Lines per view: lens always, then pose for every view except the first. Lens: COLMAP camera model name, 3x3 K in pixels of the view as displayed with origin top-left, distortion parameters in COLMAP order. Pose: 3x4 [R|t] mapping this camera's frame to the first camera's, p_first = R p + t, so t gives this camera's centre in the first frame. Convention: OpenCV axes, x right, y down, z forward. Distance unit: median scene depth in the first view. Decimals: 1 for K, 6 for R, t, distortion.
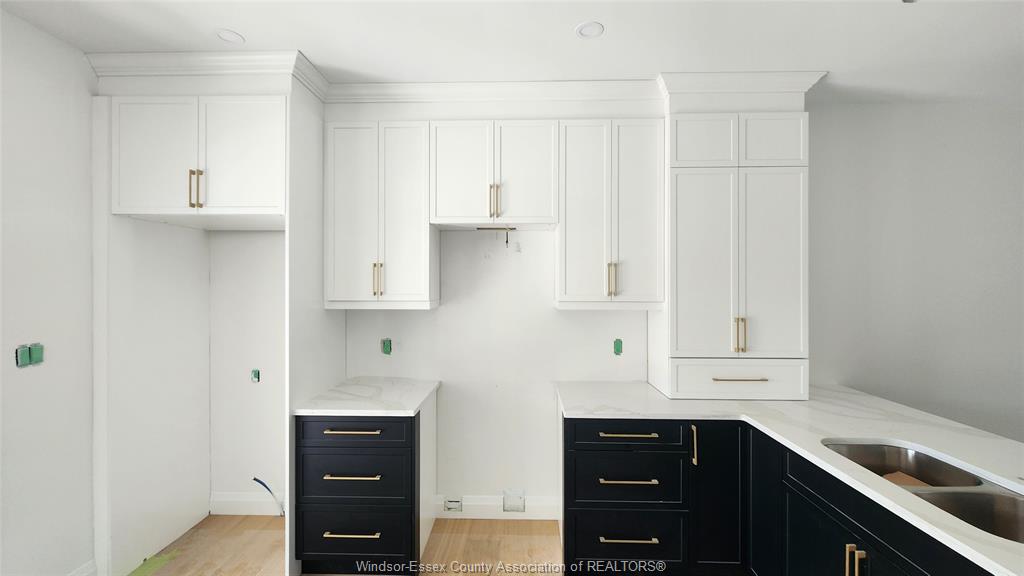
lens RADIAL K [[420.2, 0, 512.0], [0, 420.2, 288.0], [0, 0, 1]] dist [-0.002822, -0.000682]
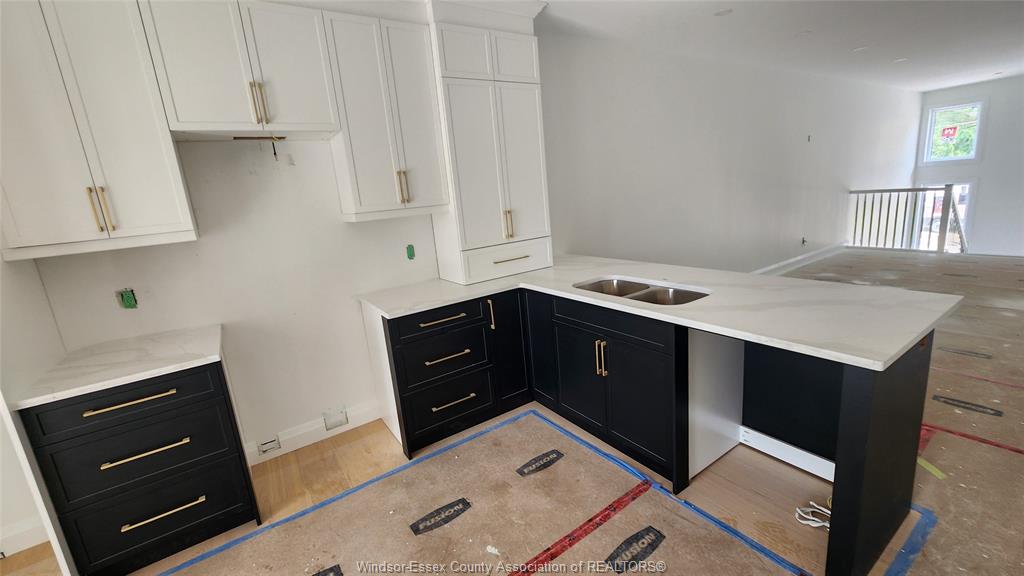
lens RADIAL K [[422.4, 0, 512.0], [0, 422.4, 288.0], [0, 0, 1]] dist [0.003515, 0.000321]
pose [[0.805301, -0.203080, 0.557000, -0.190607], [0.095537, 0.971676, 0.216144, 0.023495], [-0.585118, -0.120847, 0.801894, -0.046182]]
